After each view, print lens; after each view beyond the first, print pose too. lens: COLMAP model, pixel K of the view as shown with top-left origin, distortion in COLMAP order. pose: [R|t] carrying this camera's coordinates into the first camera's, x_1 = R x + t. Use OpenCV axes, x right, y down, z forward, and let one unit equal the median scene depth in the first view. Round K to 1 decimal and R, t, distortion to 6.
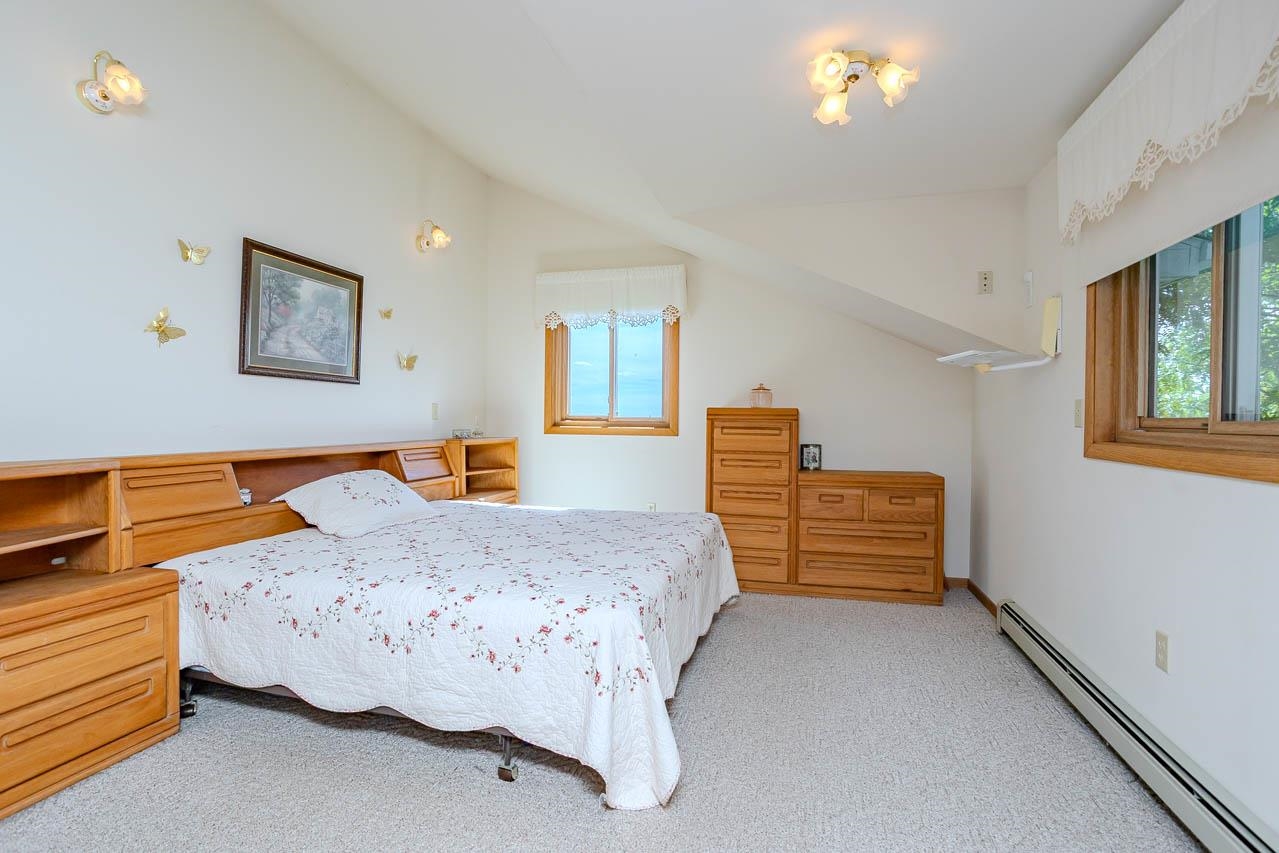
lens RADIAL K [[615.0, 0, 636.2], [0, 615.0, 423.9], [0, 0, 1]] dist [-0.042336, 0.008614]
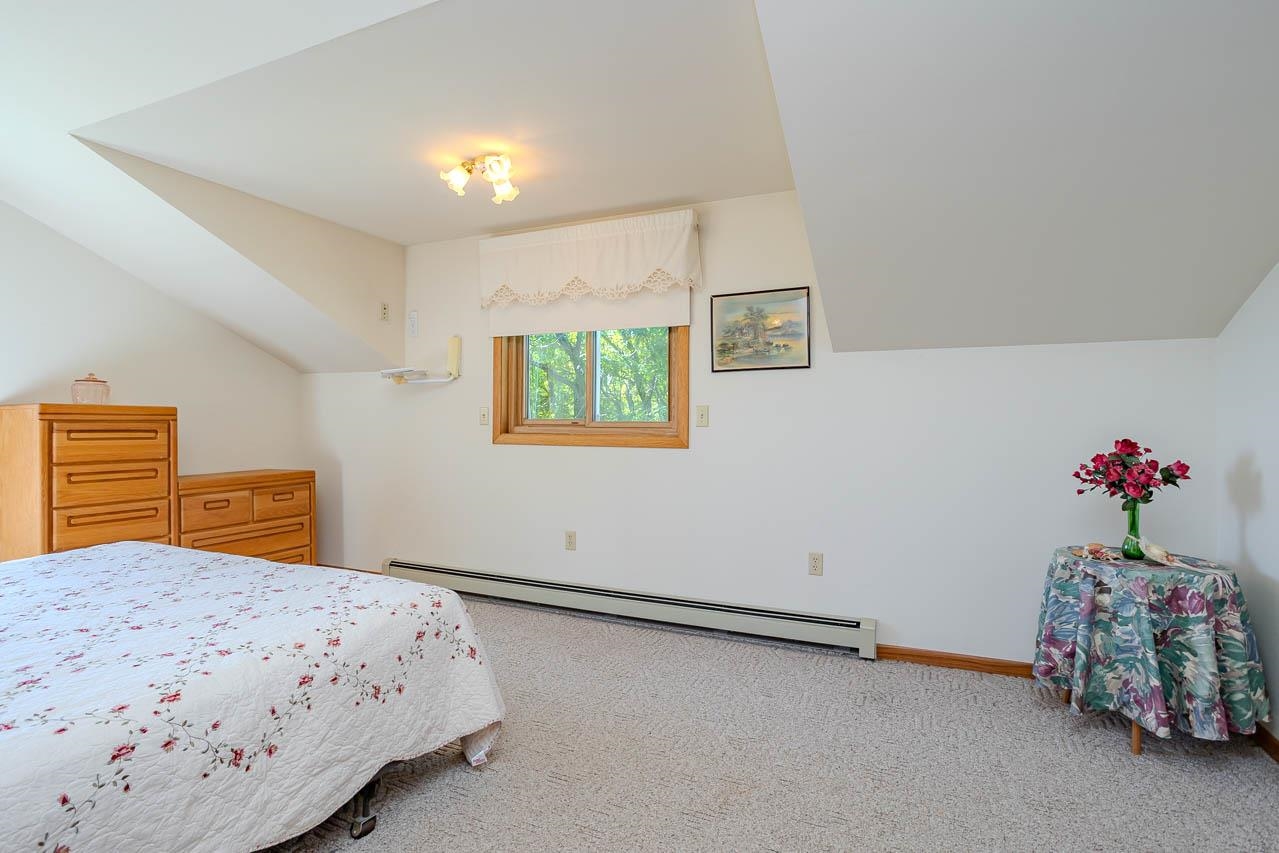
lens RADIAL K [[615.0, 0, 633.3], [0, 615.0, 427.9], [0, 0, 1]] dist [-0.042336, 0.008614]
pose [[0.143066, -0.014205, 0.989611, -0.502582], [0.005772, 0.999892, 0.013519, -0.003743], [-0.989696, 0.003778, 0.143133, 0.245284]]
